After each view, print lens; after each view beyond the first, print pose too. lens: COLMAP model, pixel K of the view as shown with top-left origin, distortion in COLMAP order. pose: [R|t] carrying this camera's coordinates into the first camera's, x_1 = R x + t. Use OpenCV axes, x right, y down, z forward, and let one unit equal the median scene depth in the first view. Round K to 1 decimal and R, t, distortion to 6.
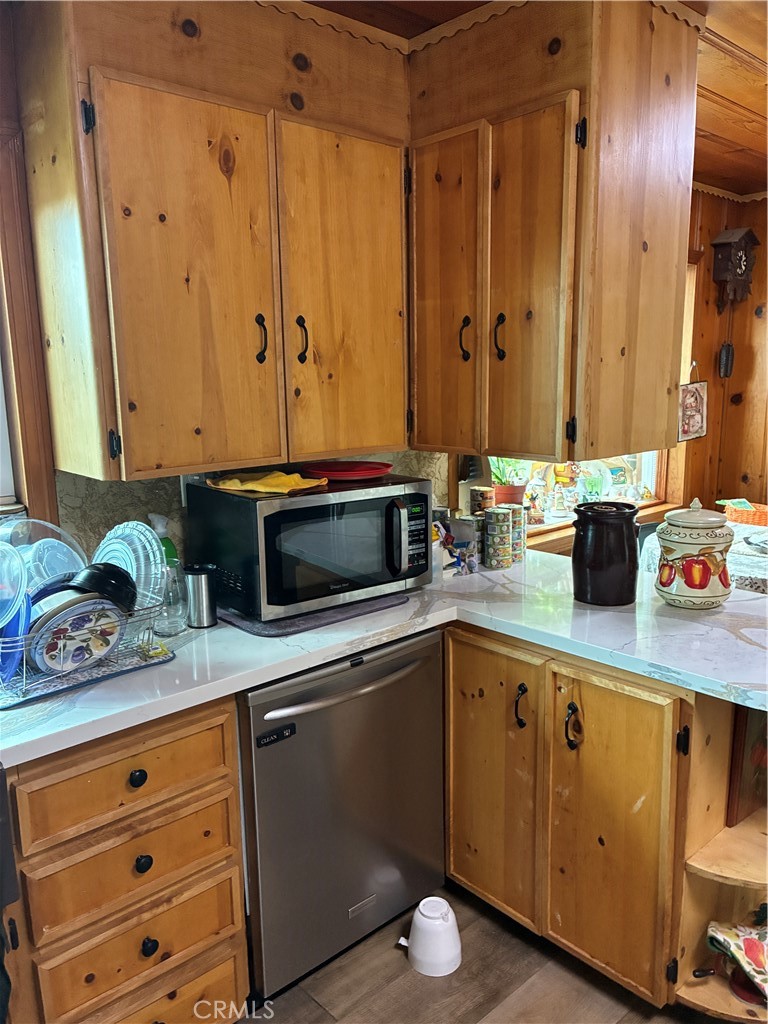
lens RADIAL K [[775.4, 0, 378.7], [0, 775.4, 519.5], [0, 0, 1]] dist [0.045054, -0.058695]
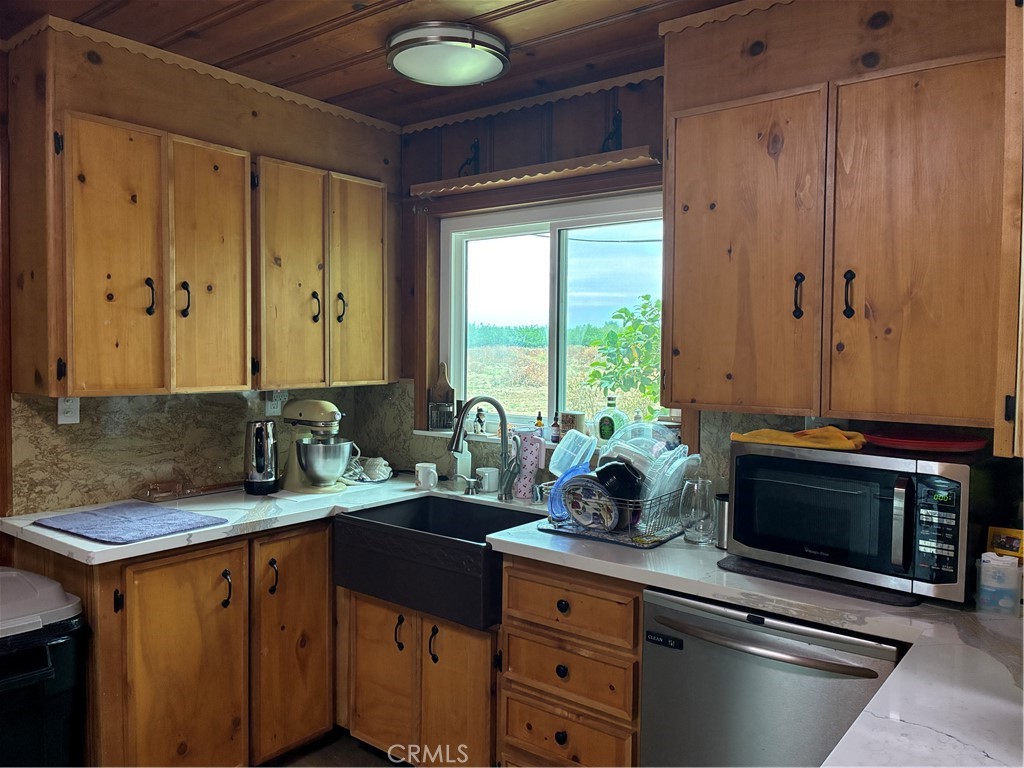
lens RADIAL K [[775.4, 0, 510.0], [0, 775.4, 382.8], [0, 0, 1]] dist [0.045054, -0.058695]
pose [[0.165921, 0.064214, -0.984046, 0.846127], [-0.197602, 0.979804, 0.030619, -0.073309], [0.966139, 0.189369, 0.175259, 0.472144]]
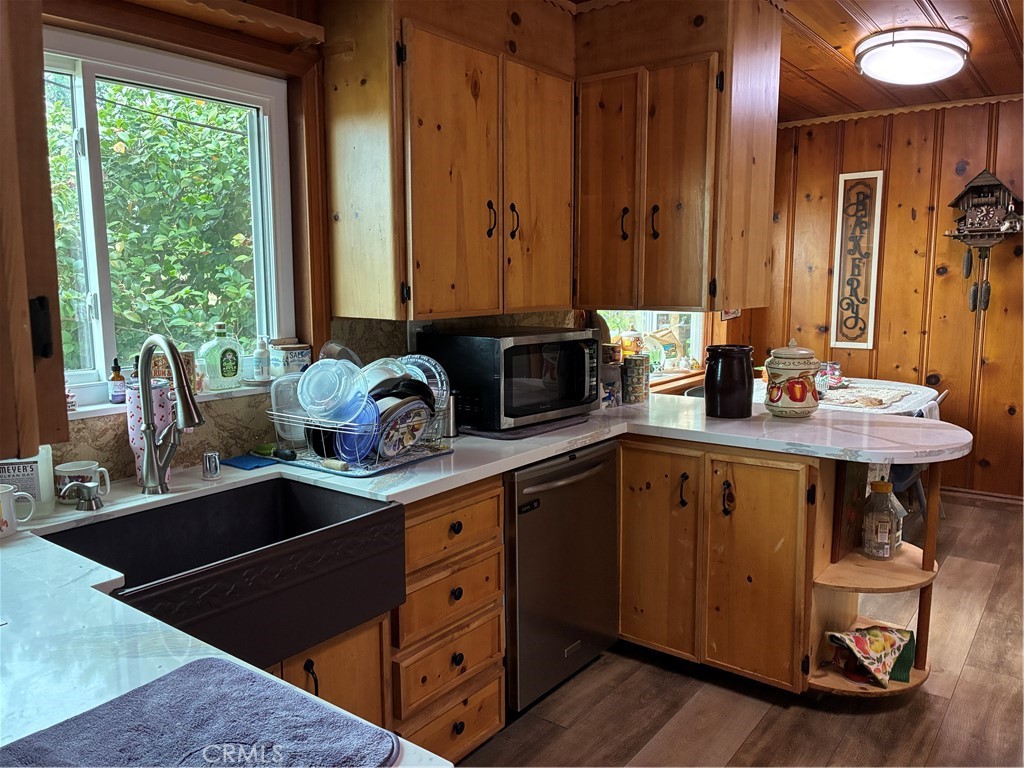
lens RADIAL K [[775.4, 0, 490.0], [0, 775.4, 387.8], [0, 0, 1]] dist [0.045054, -0.058695]
pose [[0.985772, -0.013972, 0.167508, -0.387039], [0.022654, 0.998491, -0.050031, 0.125774], [-0.166556, 0.053113, 0.984600, -0.301039]]
